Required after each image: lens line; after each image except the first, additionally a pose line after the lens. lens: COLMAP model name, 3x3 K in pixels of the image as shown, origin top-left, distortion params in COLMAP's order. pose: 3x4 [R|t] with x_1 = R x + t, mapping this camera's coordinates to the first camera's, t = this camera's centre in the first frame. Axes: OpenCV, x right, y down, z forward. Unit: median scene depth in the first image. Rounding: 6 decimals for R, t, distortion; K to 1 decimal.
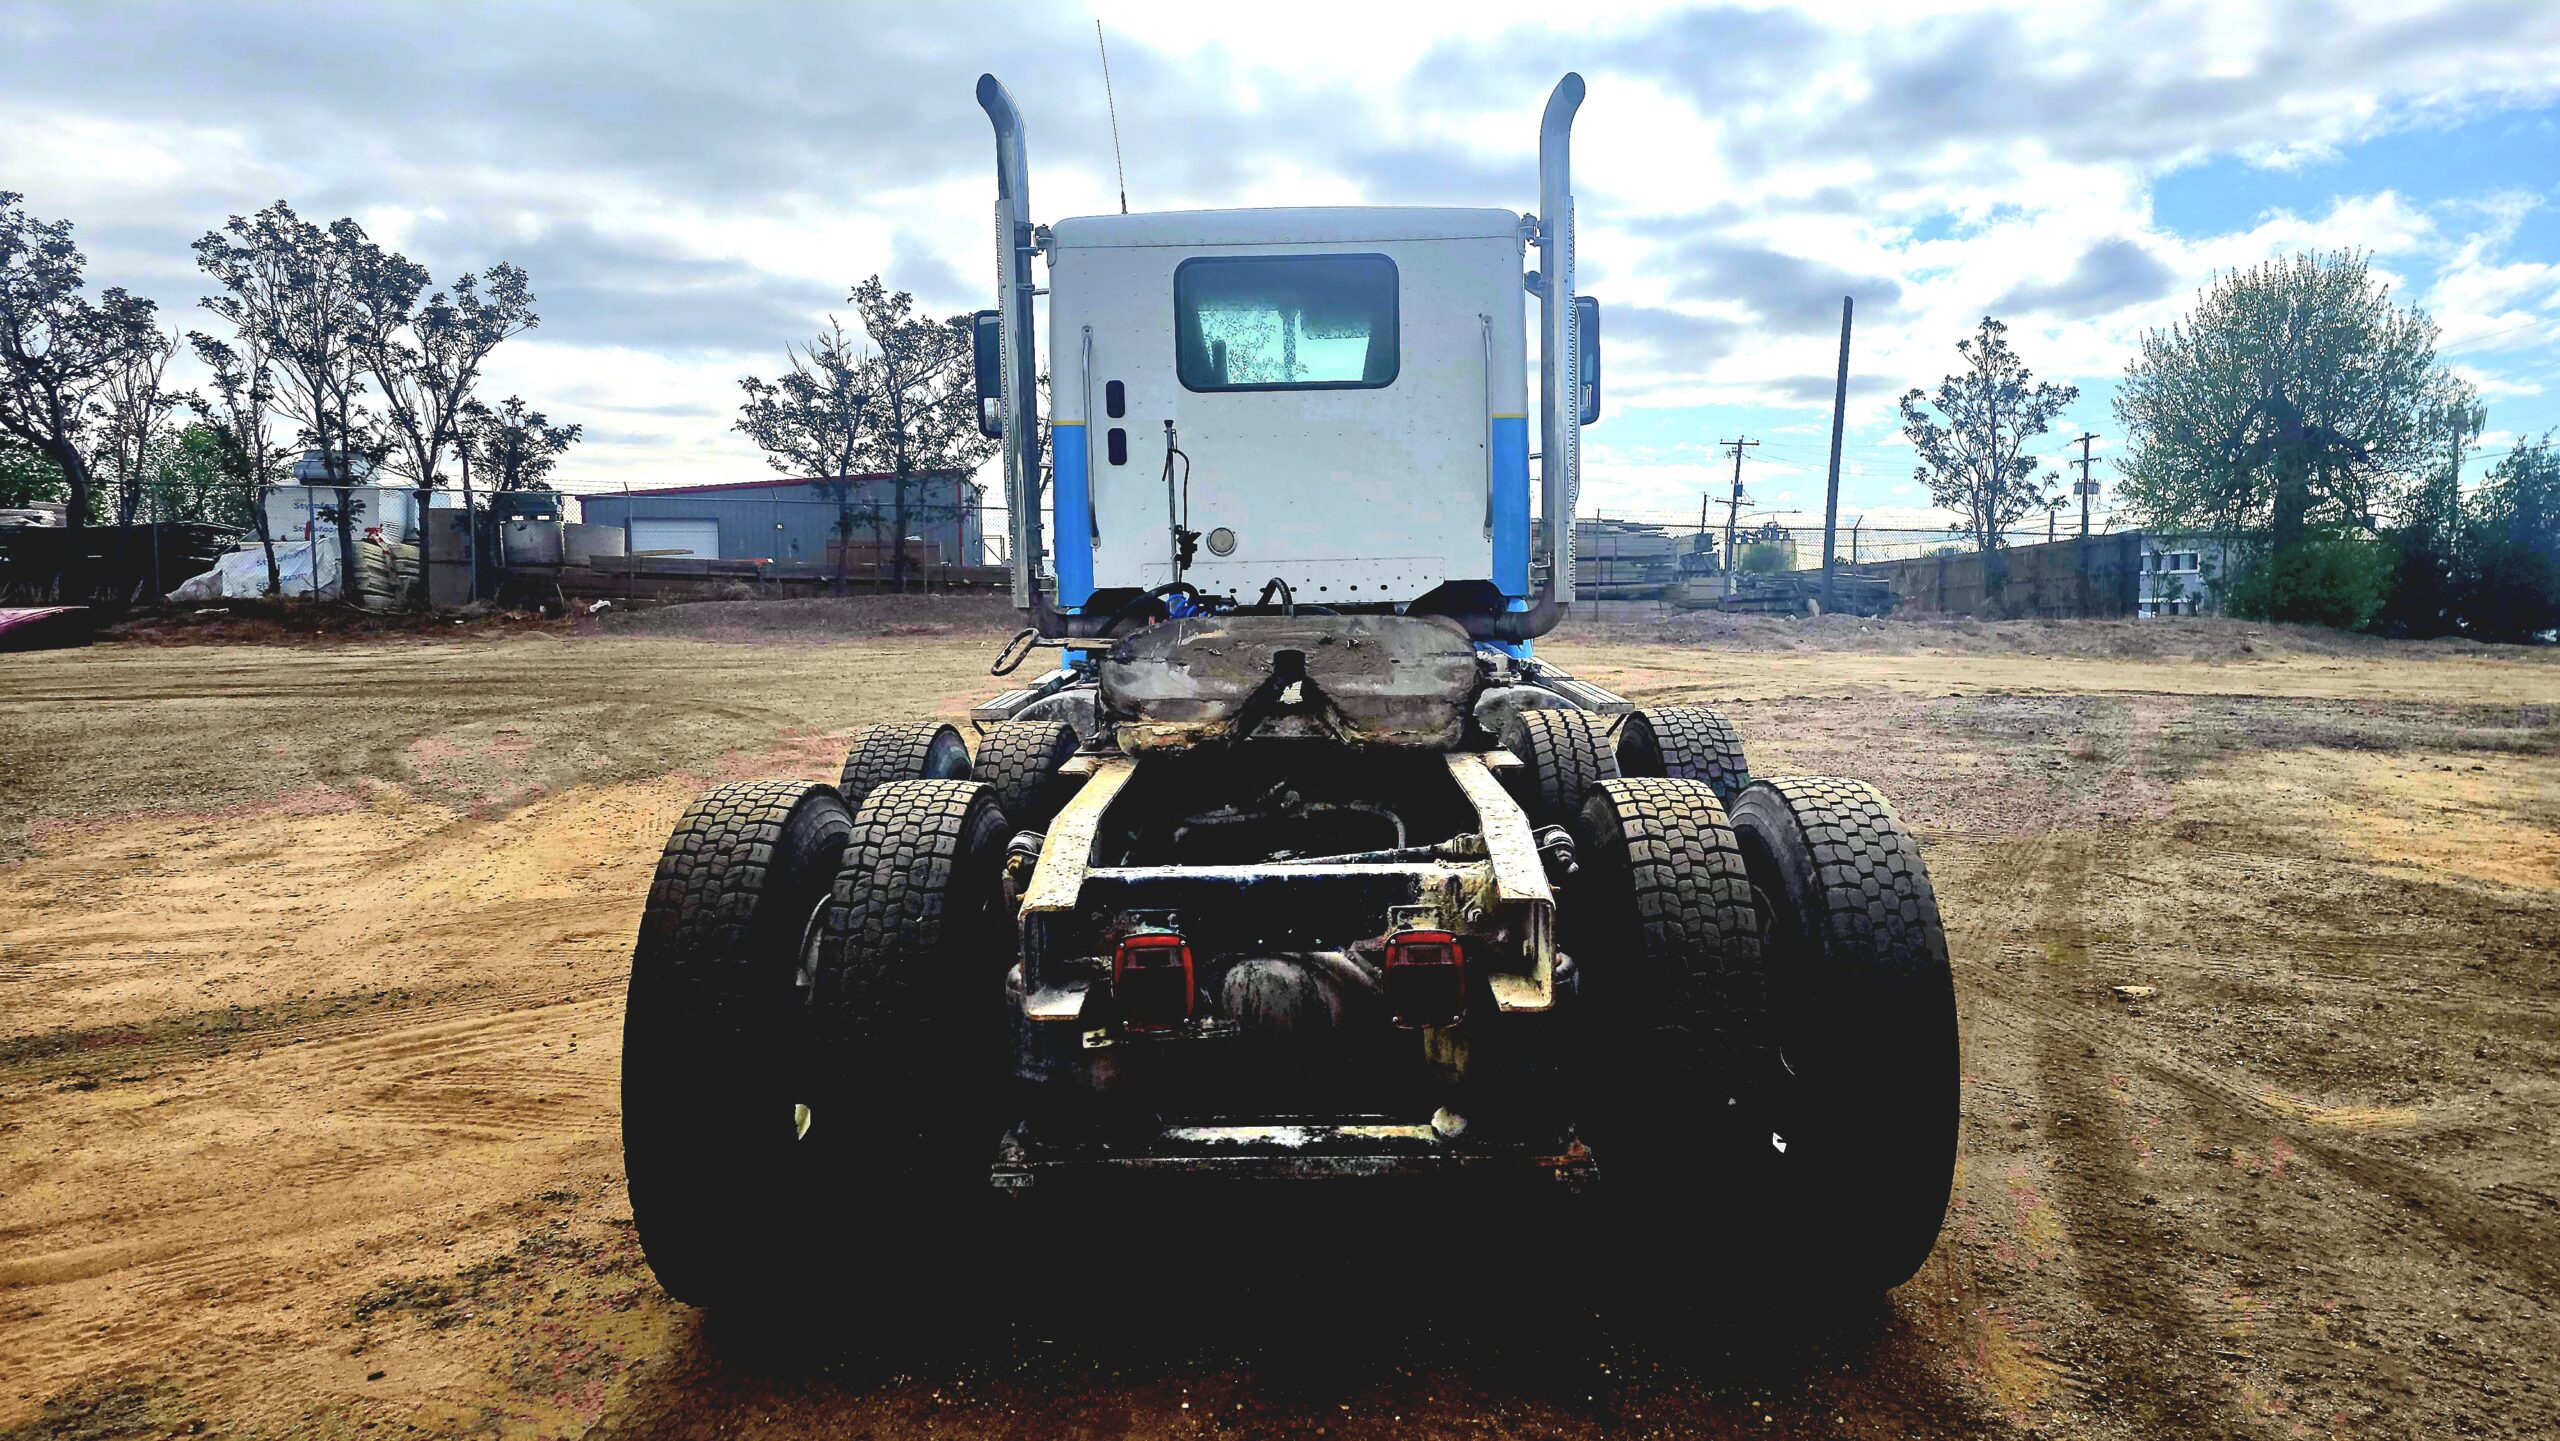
lens RADIAL K [[1768.2, 0, 1280.0], [0, 1768.2, 720.5], [0, 0, 1]] dist [-0.031451, -0.000553]
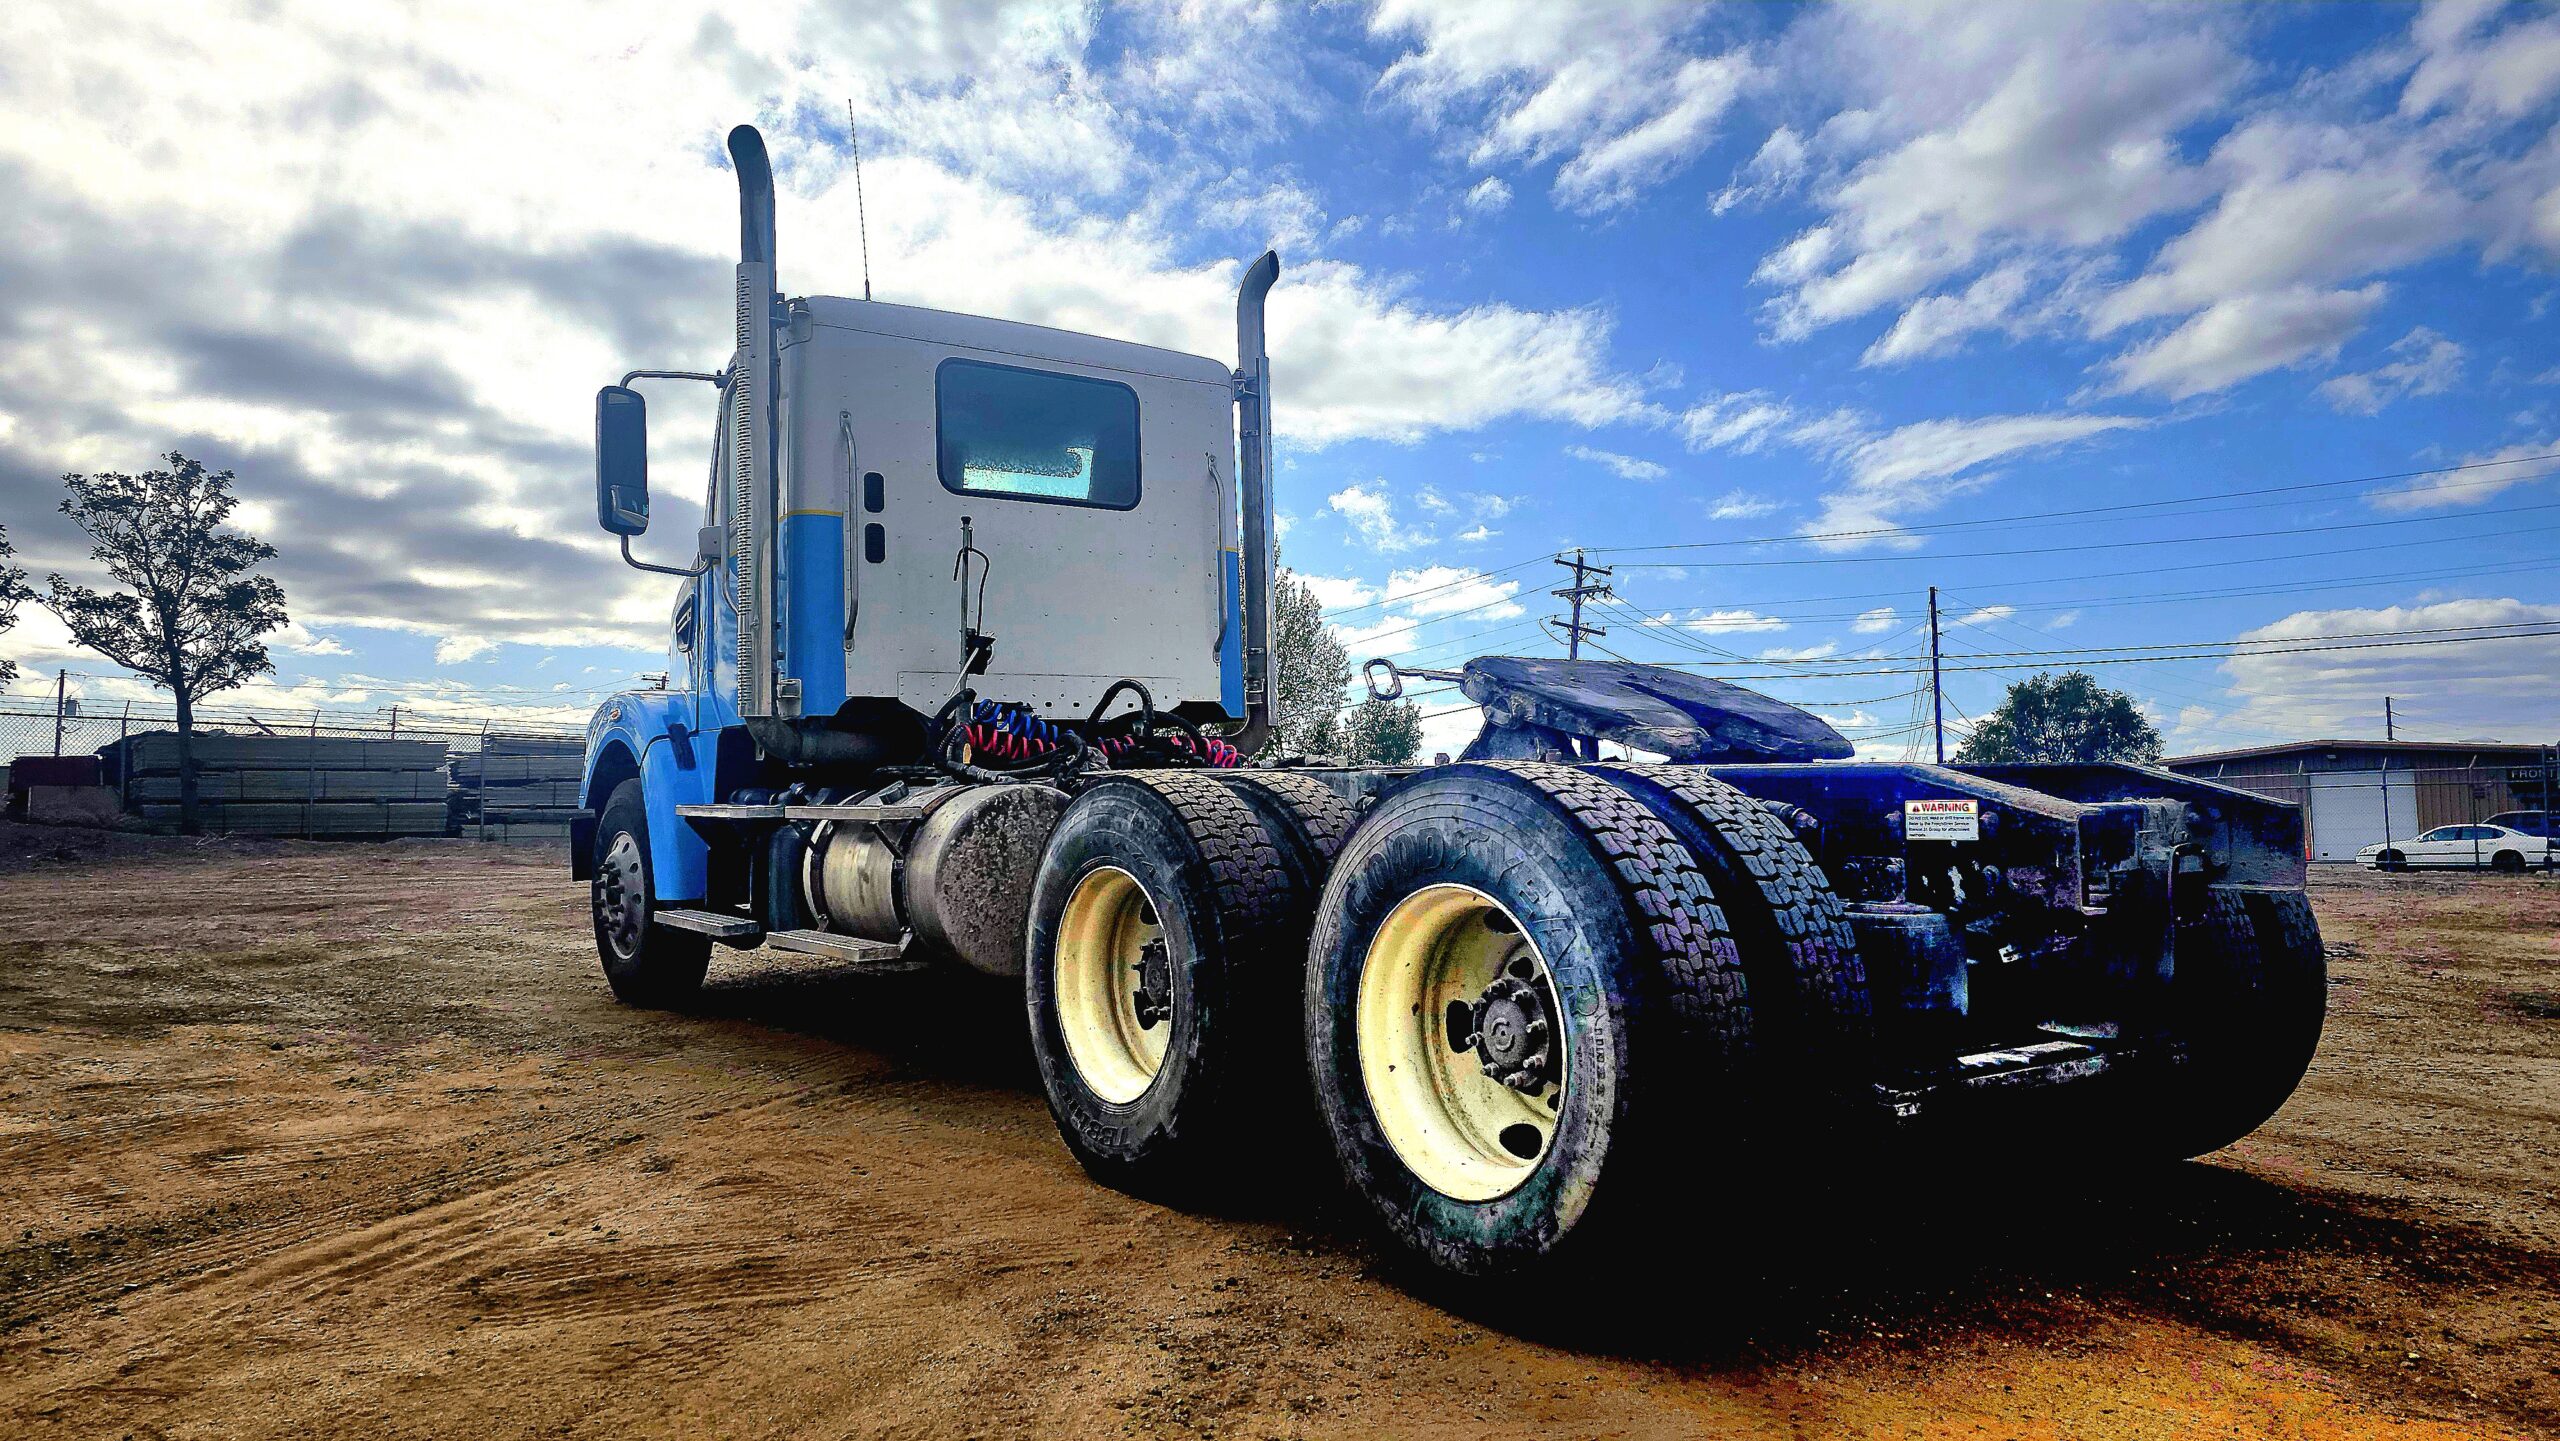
lens RADIAL K [[1729.9, 0, 1280.0], [0, 1729.9, 720.5], [0, 0, 1]] dist [-0.000684, -0.000633]
pose [[0.800155, 0.032623, 0.598906, -0.461117], [0.053530, 0.990651, -0.125480, 0.060945], [-0.597400, 0.132463, 0.790928, 0.173649]]
